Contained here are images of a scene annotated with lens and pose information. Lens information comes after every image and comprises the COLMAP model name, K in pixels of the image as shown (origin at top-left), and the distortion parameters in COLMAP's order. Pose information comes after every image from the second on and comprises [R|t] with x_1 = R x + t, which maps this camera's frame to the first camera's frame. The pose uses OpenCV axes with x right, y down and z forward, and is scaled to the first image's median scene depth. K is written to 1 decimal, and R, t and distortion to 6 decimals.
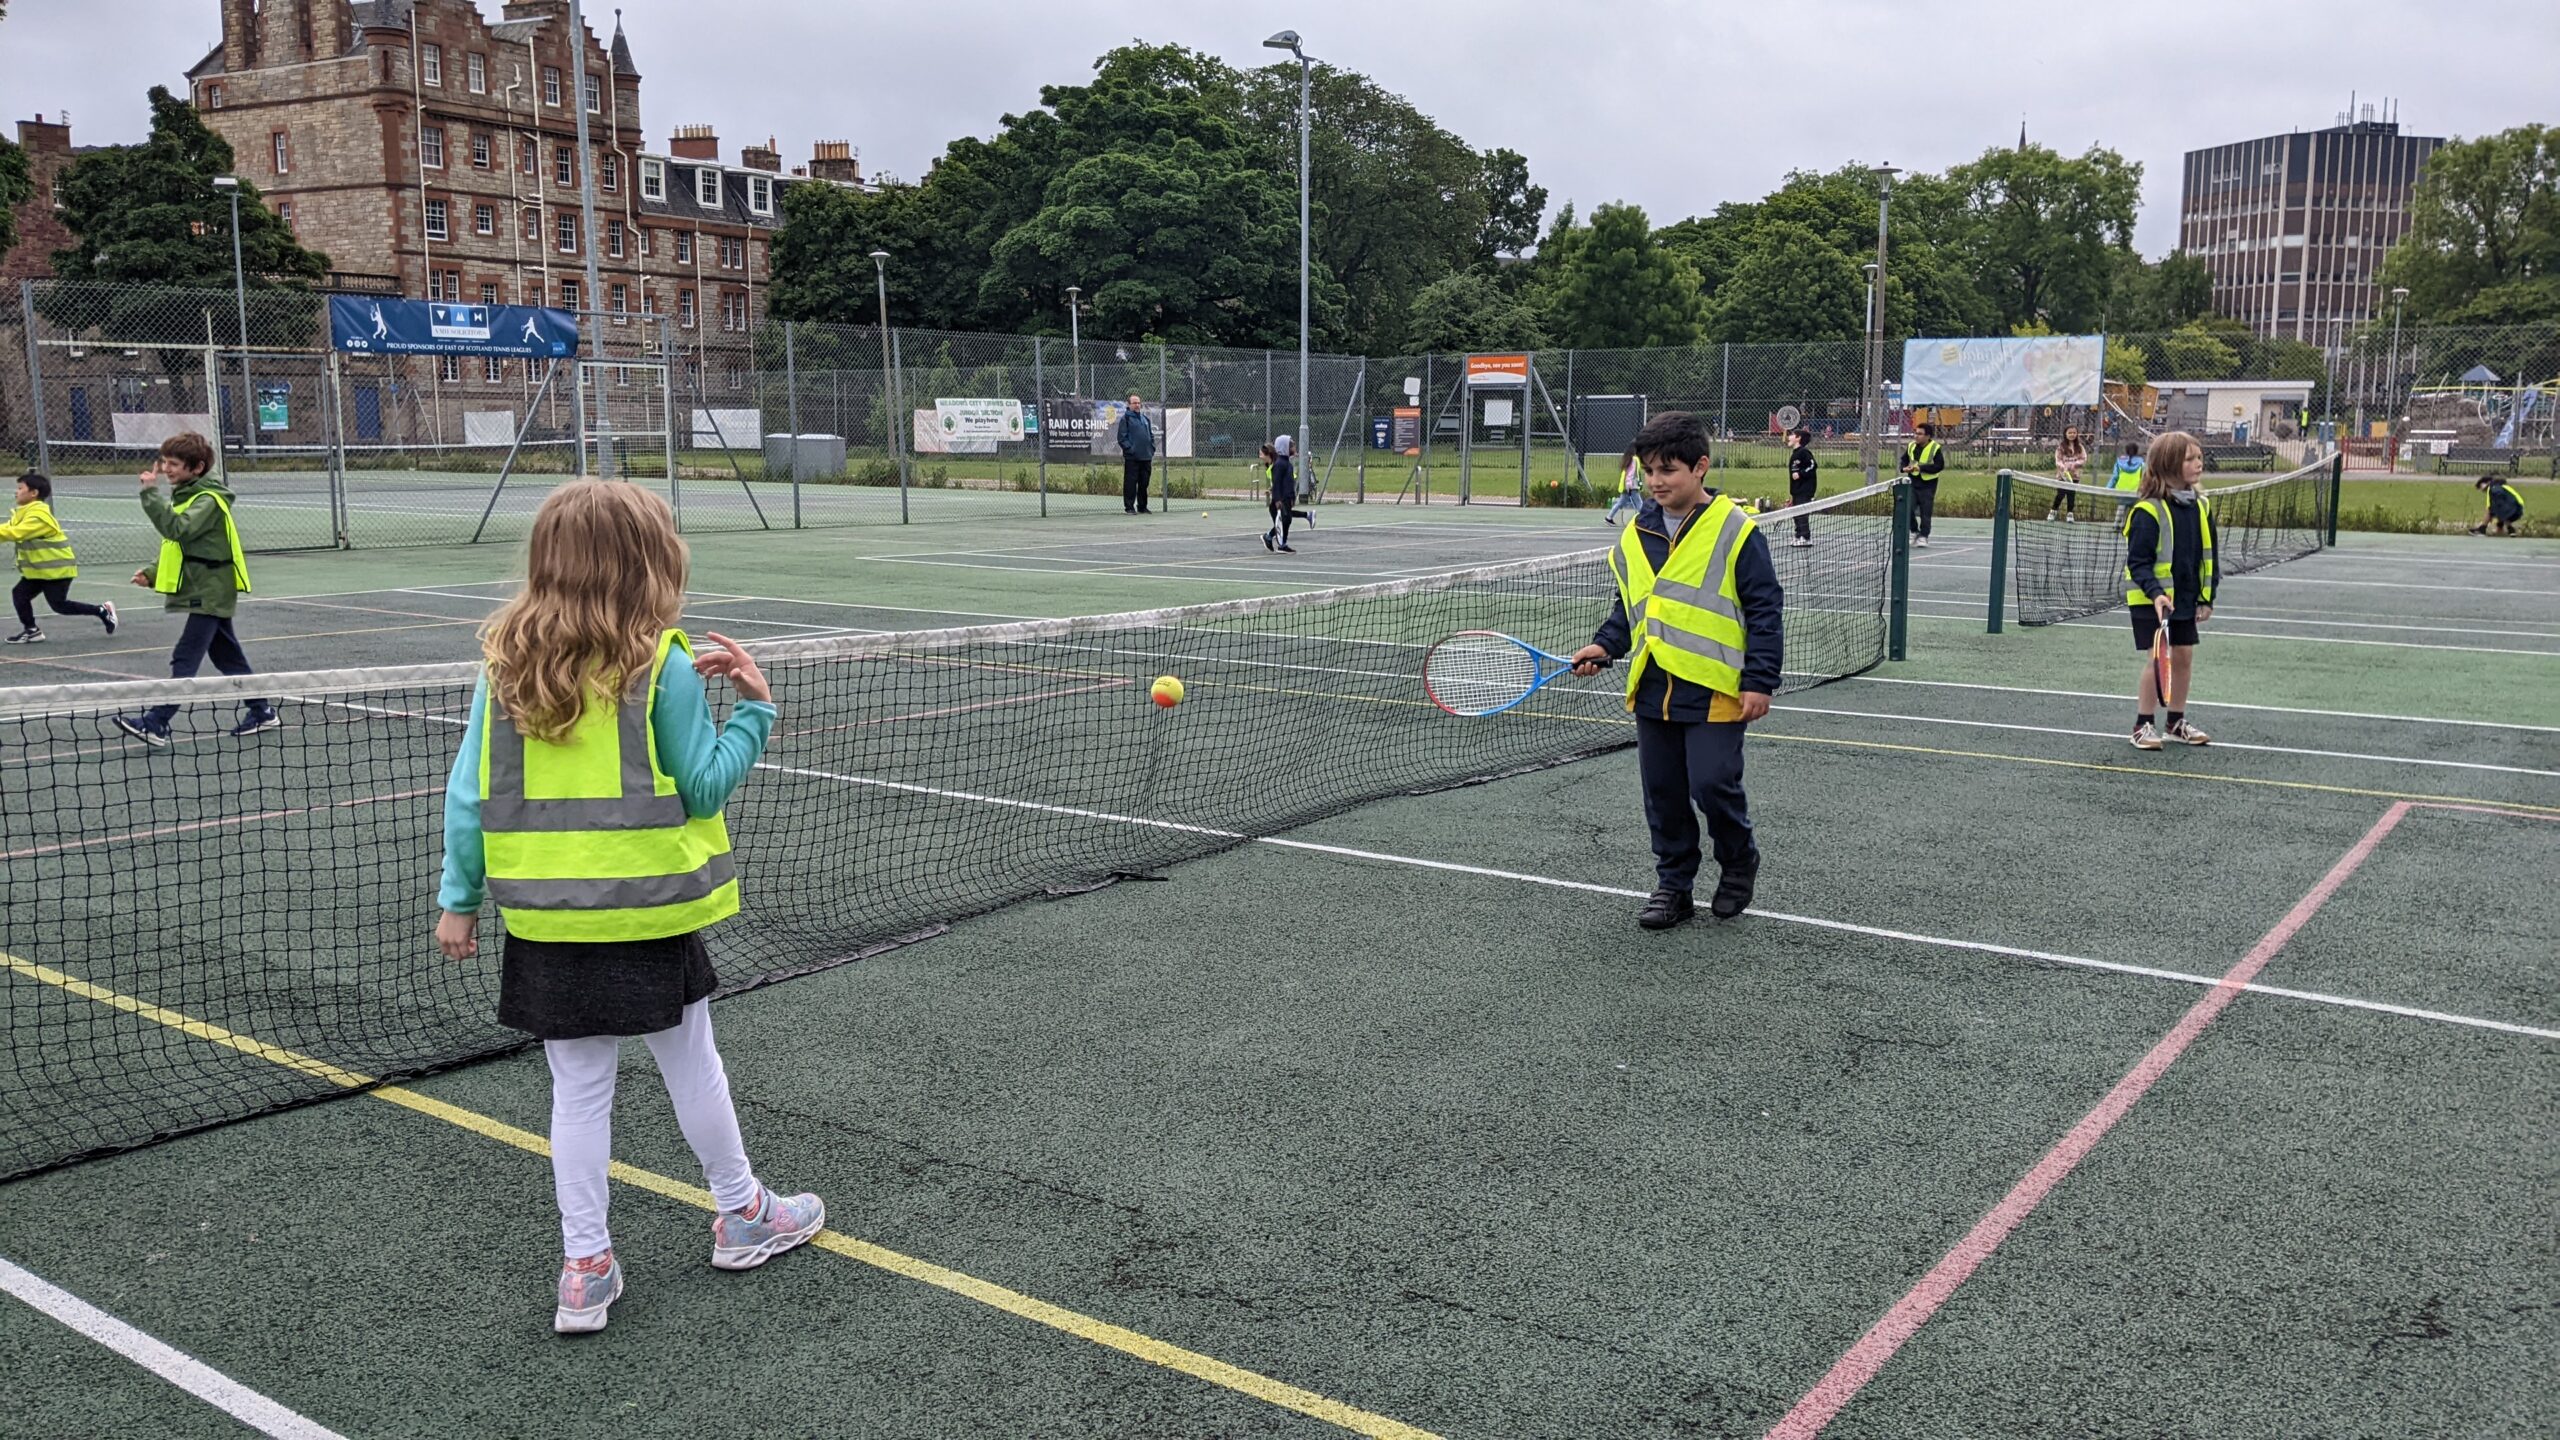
lens RADIAL K [[2030.4, 0, 1283.9], [0, 2030.4, 744.0], [0, 0, 1]] dist [0.081155, -0.131935]
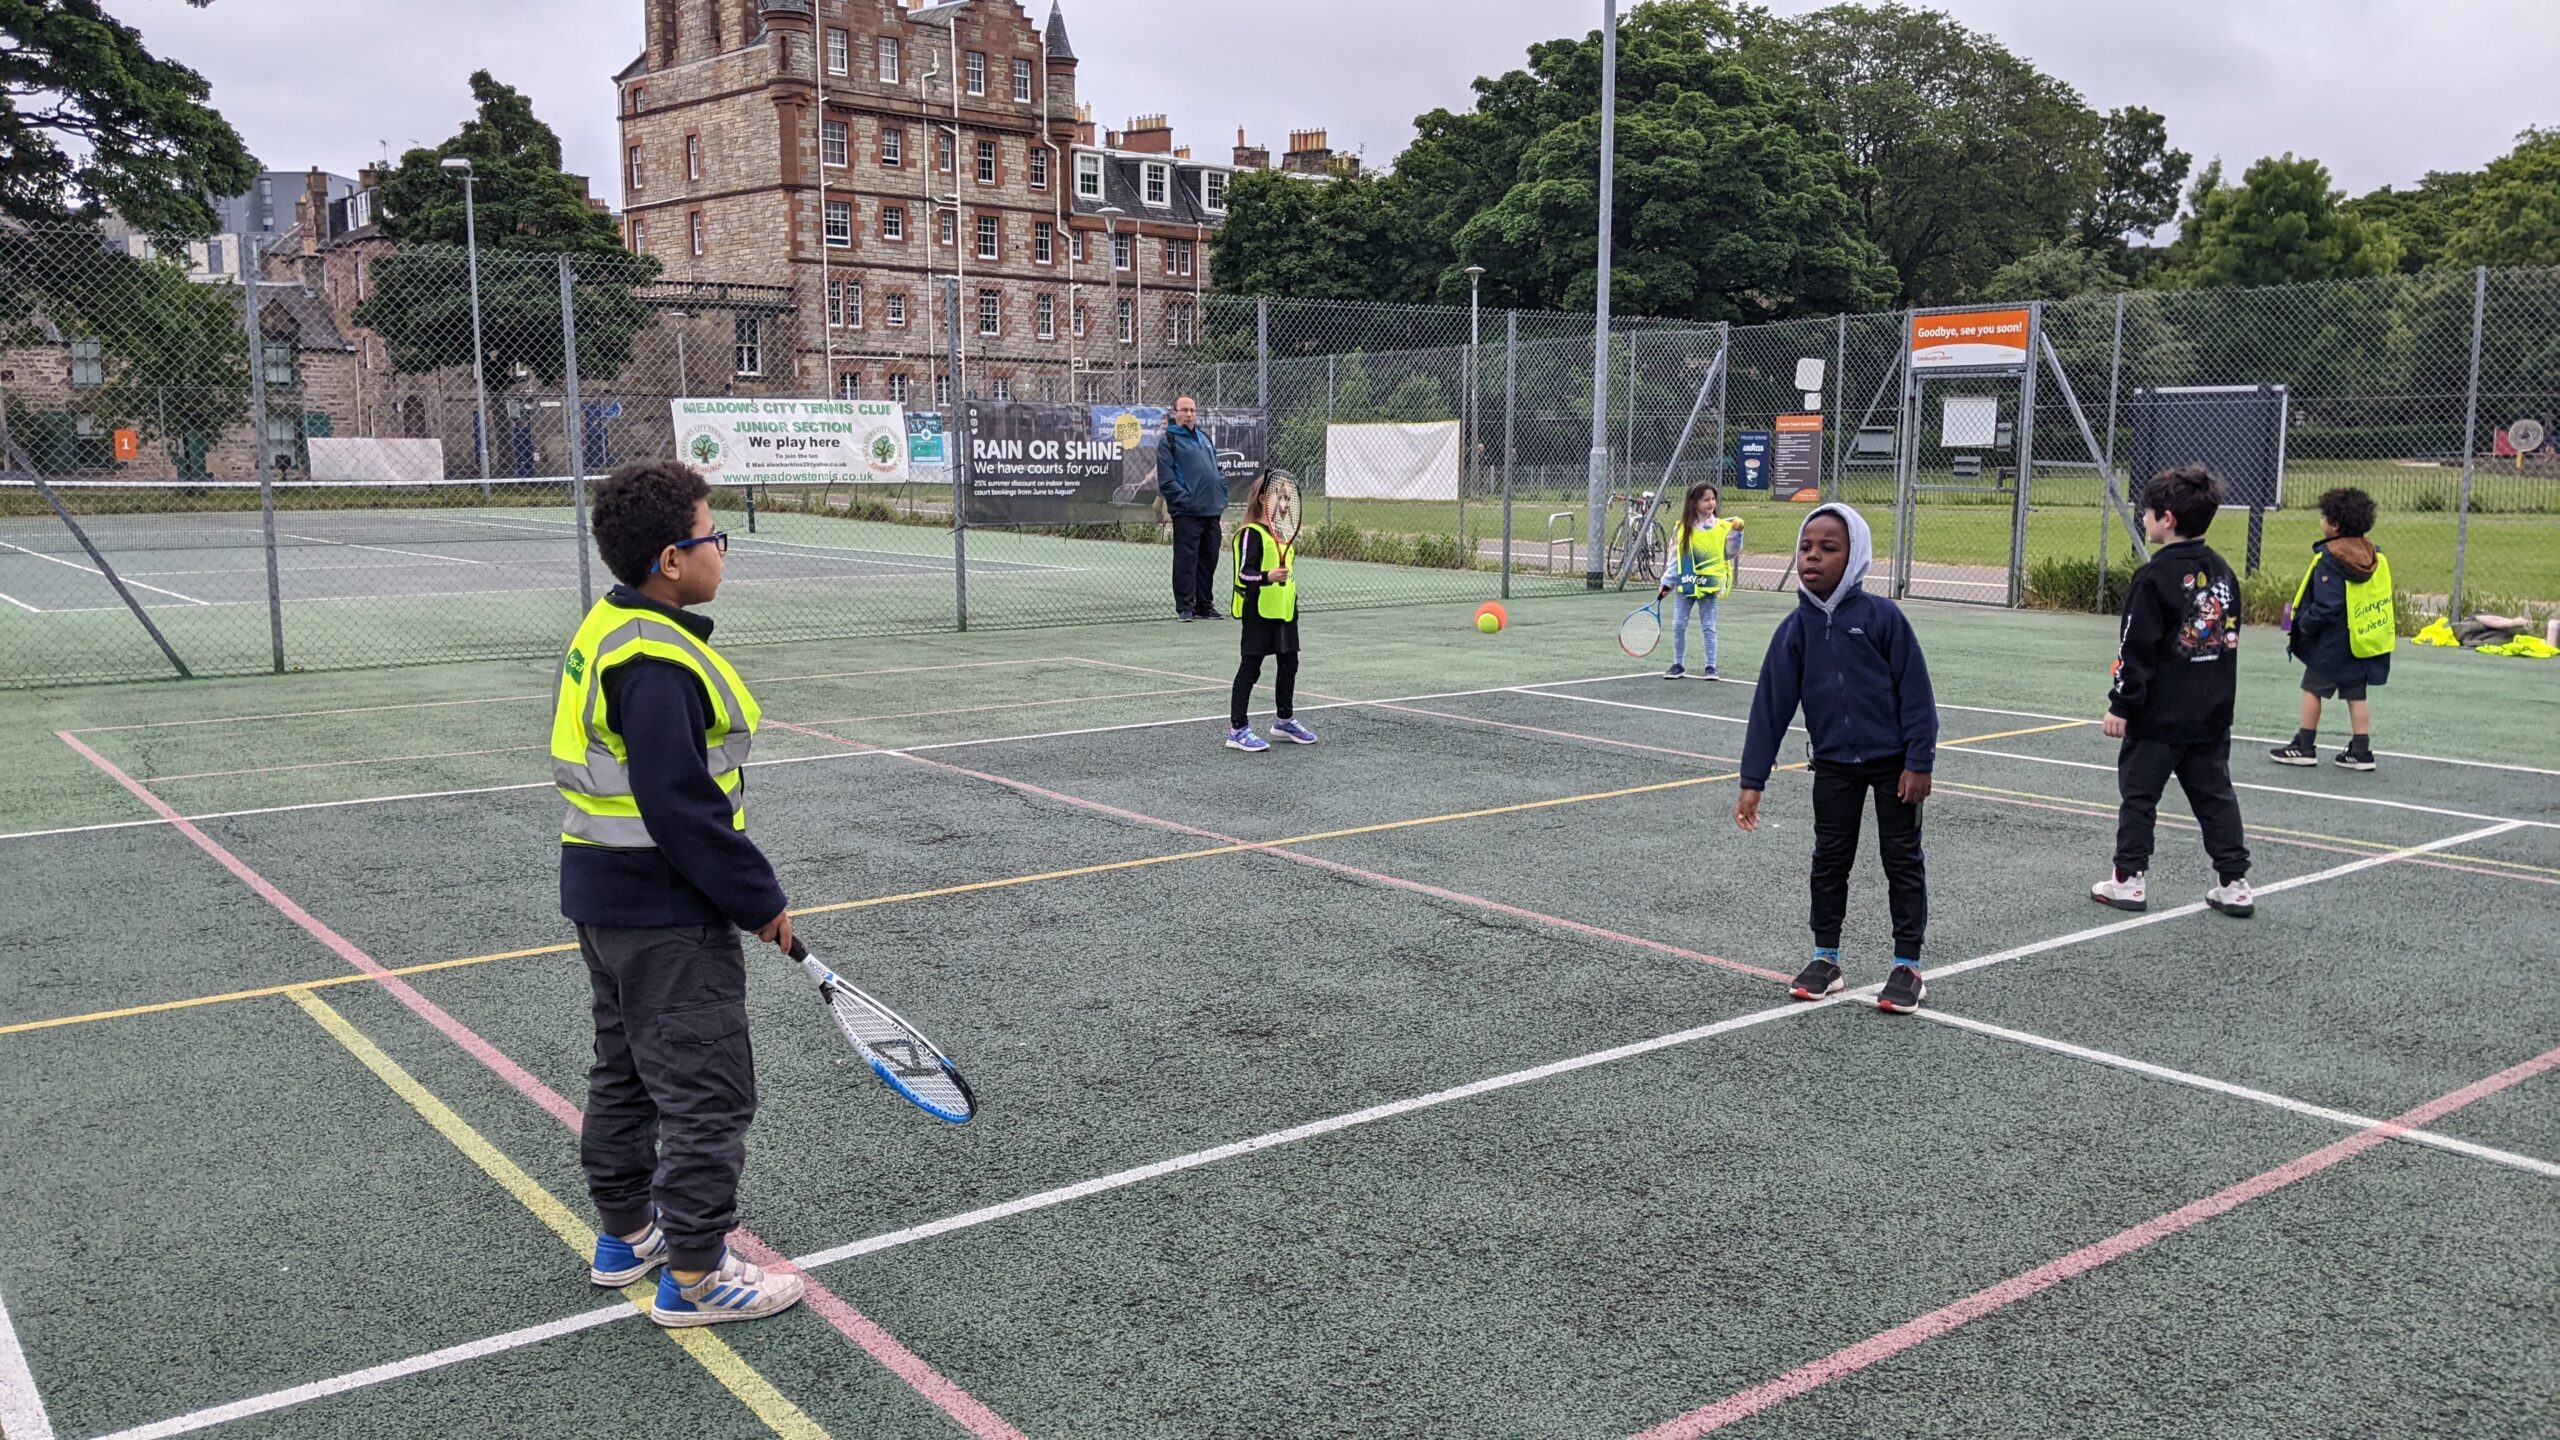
lens RADIAL K [[2075.6, 0, 1280.0], [0, 2075.6, 720.0], [0, 0, 1]] dist [0.081814, -0.144244]
pose [[0.959894, 0.034535, -0.278227, 0.033597], [-0.041535, 0.998951, -0.019301, -0.027446], [0.277268, 0.030083, 0.960321, 0.172851]]
